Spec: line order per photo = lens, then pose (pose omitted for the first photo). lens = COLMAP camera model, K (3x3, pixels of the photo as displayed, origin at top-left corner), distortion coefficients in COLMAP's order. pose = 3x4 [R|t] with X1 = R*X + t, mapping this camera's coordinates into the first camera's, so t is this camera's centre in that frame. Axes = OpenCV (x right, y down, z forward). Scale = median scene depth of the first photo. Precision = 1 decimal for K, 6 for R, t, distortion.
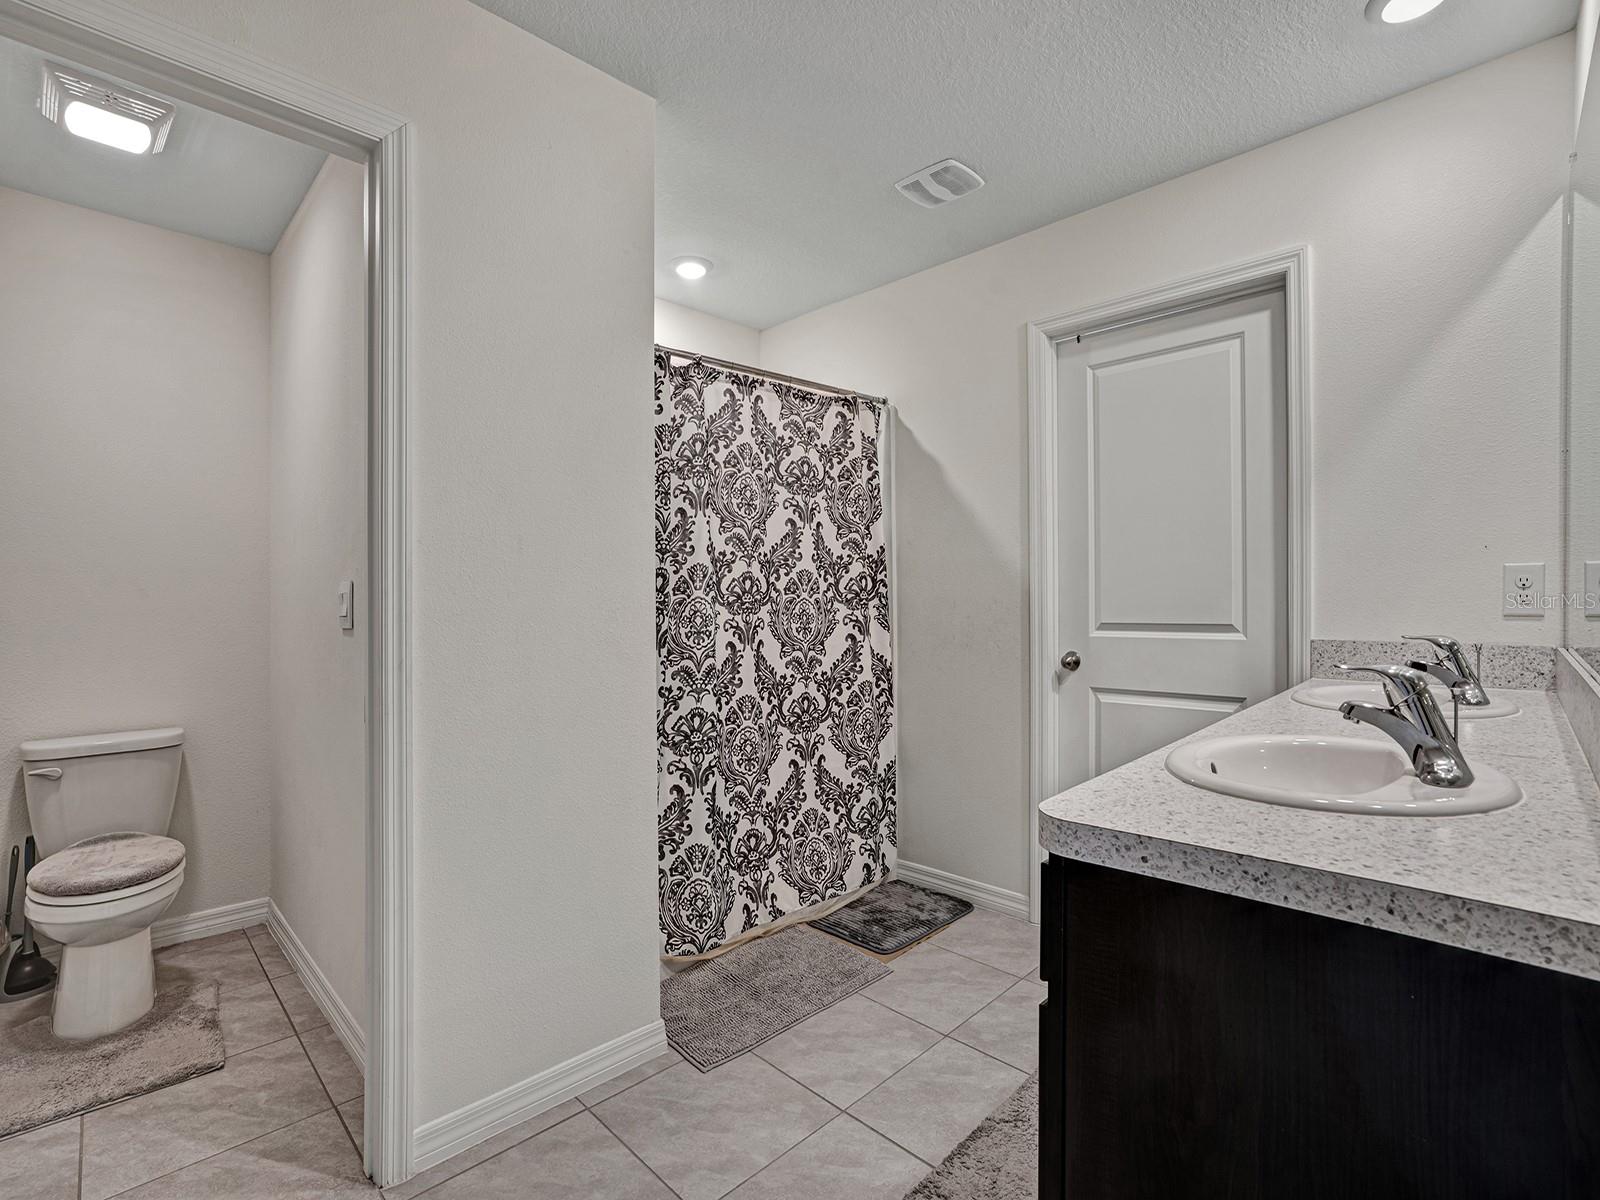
lens RADIAL K [[746.7, 0, 805.3], [0, 746.7, 601.3], [0, 0, 1]] dist [-0.045457, 0.007030]
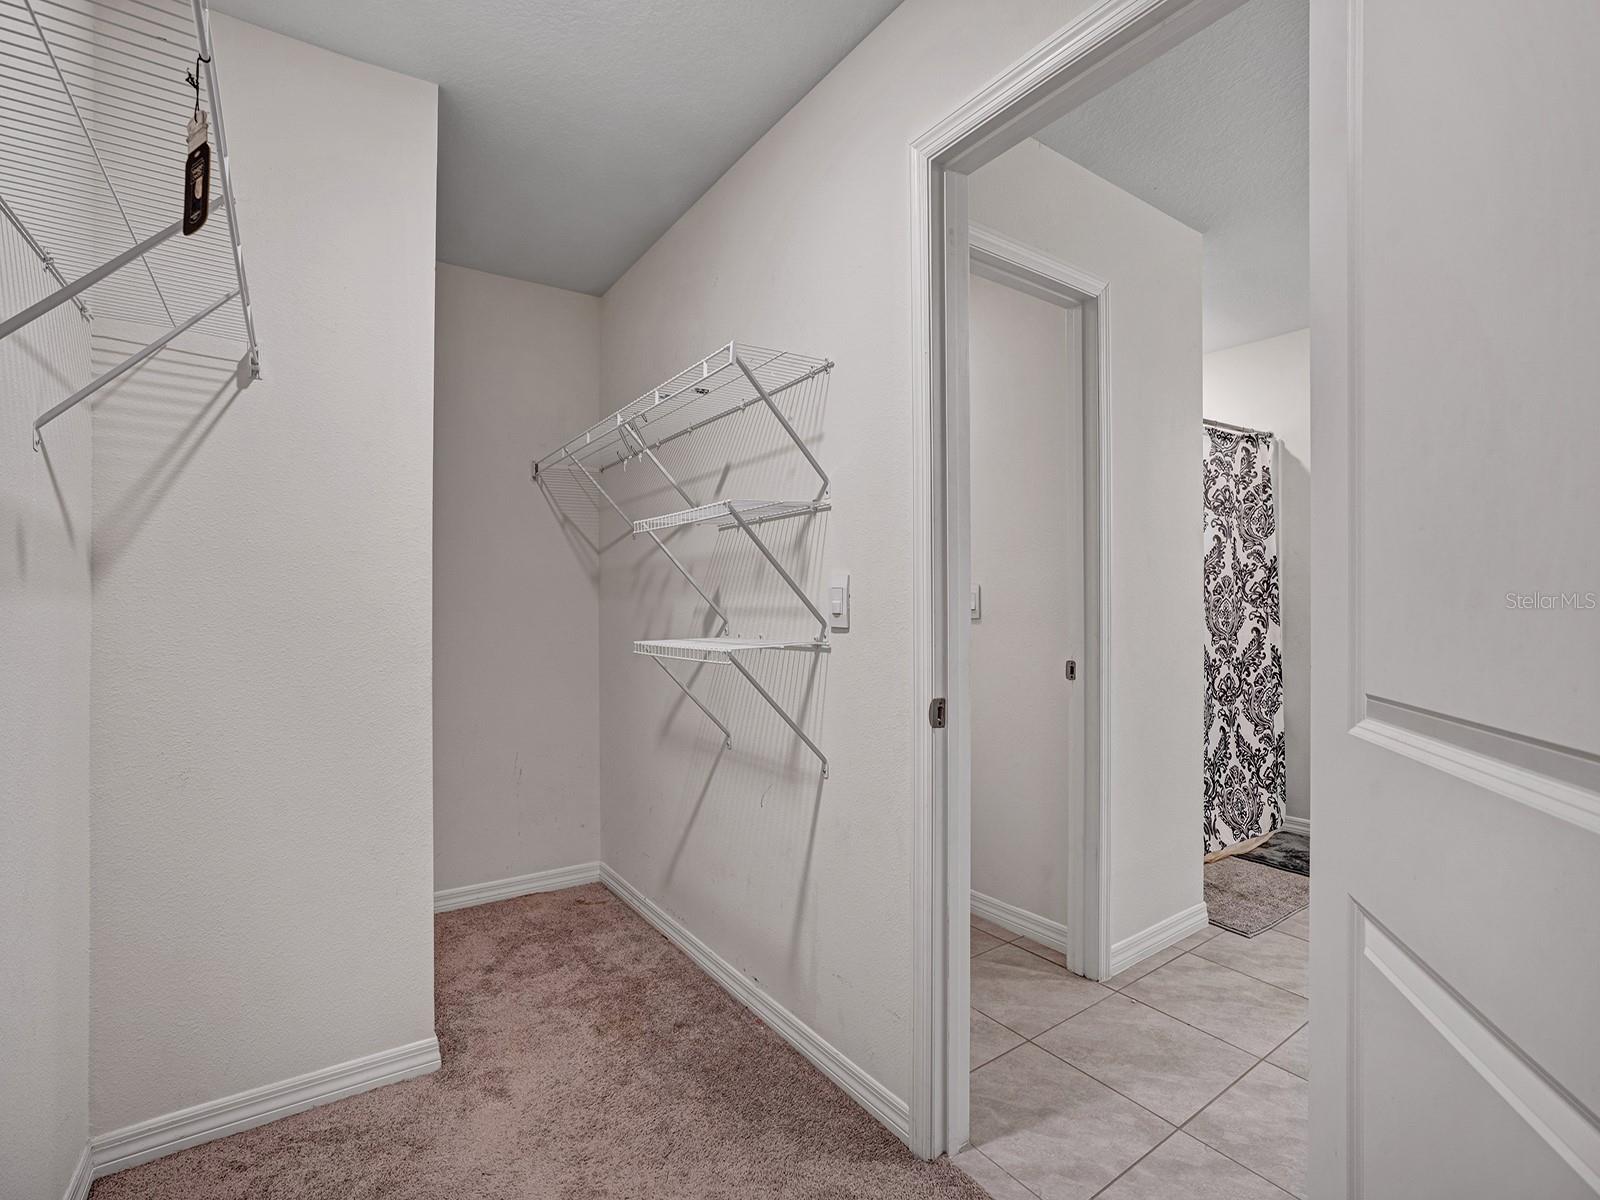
lens RADIAL K [[746.7, 0, 795.3], [0, 746.7, 604.3], [0, 0, 1]] dist [-0.045457, 0.007030]
pose [[0.985060, 0.002755, -0.172191, -0.487994], [-0.002322, 0.999994, 0.002719, 0.004200], [0.172198, -0.002278, 0.985060, -0.331966]]
